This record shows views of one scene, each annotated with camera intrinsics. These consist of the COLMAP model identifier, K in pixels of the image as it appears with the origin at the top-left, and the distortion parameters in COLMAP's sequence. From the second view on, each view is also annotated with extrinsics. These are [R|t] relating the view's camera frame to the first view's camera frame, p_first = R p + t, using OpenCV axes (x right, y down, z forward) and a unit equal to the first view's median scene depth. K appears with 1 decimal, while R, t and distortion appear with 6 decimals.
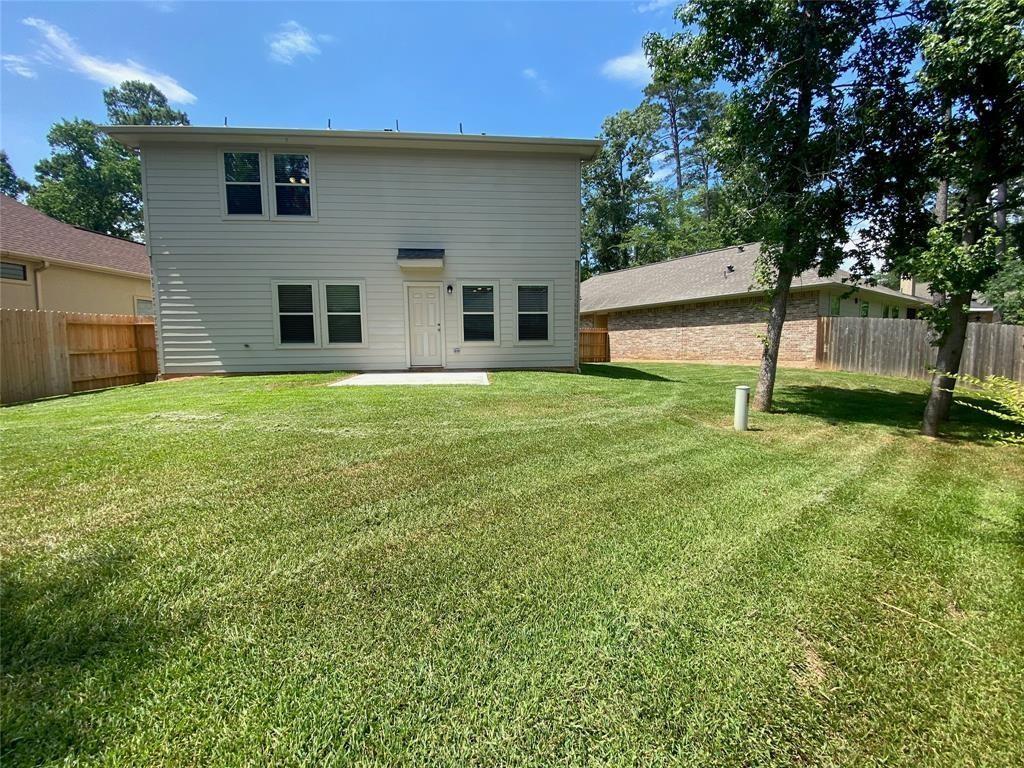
lens RADIAL K [[417.0, 0, 509.2], [0, 417.0, 383.9], [0, 0, 1]] dist [0.040832, -0.026816]
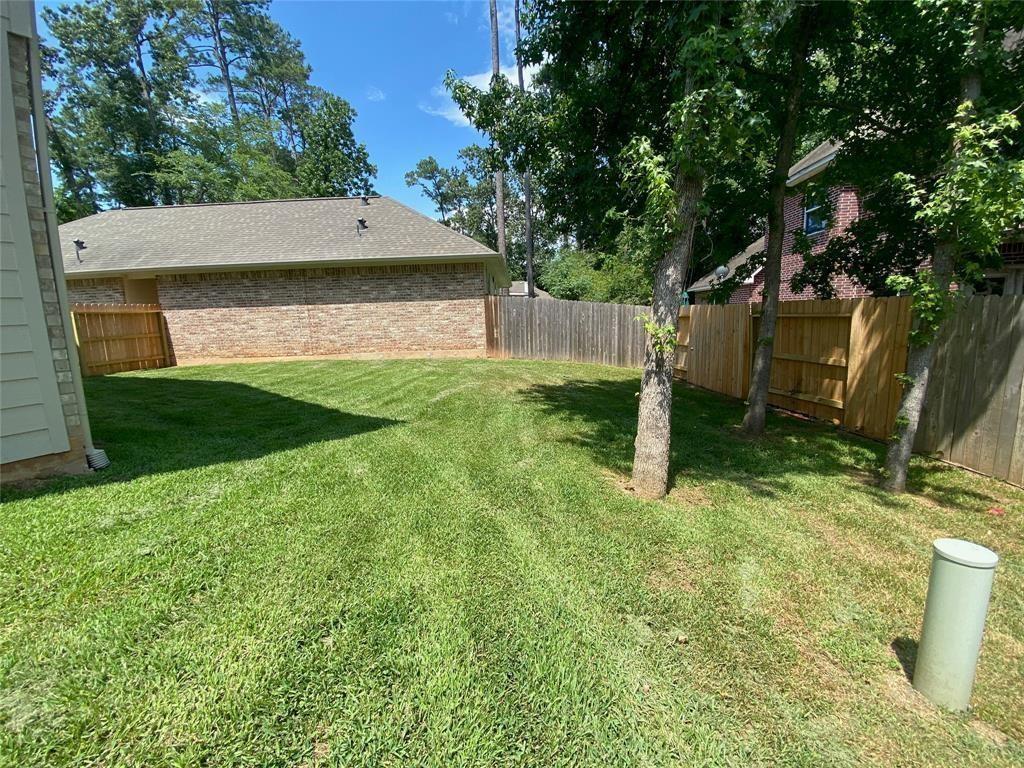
lens RADIAL K [[417.0, 0, 509.2], [0, 417.0, 383.9], [0, 0, 1]] dist [0.040832, -0.026816]
pose [[0.598563, -0.129823, 0.790486, 0.067362], [0.097834, 0.991241, 0.088713, -0.041019], [-0.795079, 0.024236, 0.606021, 0.357190]]
